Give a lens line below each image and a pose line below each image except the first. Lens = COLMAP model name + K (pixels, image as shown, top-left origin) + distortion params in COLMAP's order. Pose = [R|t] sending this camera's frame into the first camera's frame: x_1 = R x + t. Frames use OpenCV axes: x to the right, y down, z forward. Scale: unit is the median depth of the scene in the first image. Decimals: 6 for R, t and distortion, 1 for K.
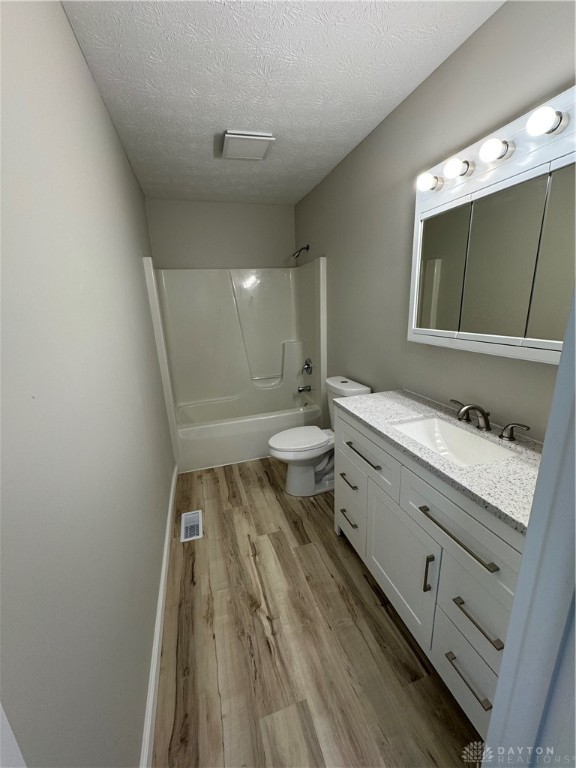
lens RADIAL K [[305.9, 0, 285.3], [0, 305.9, 381.0], [0, 0, 1]] dist [-0.001018, -0.000129]
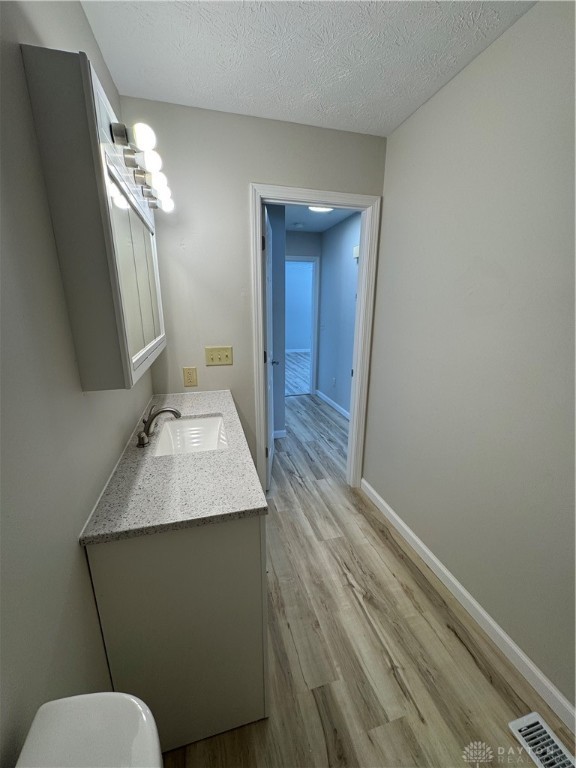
lens RADIAL K [[305.9, 0, 286.4], [0, 305.9, 382.8], [0, 0, 1]] dist [-0.001018, -0.000129]
pose [[-0.998766, 0.031614, 0.038302, 0.118047], [0.046267, 0.872597, 0.486245, -0.425907], [-0.018050, 0.487417, -0.872983, 1.596373]]
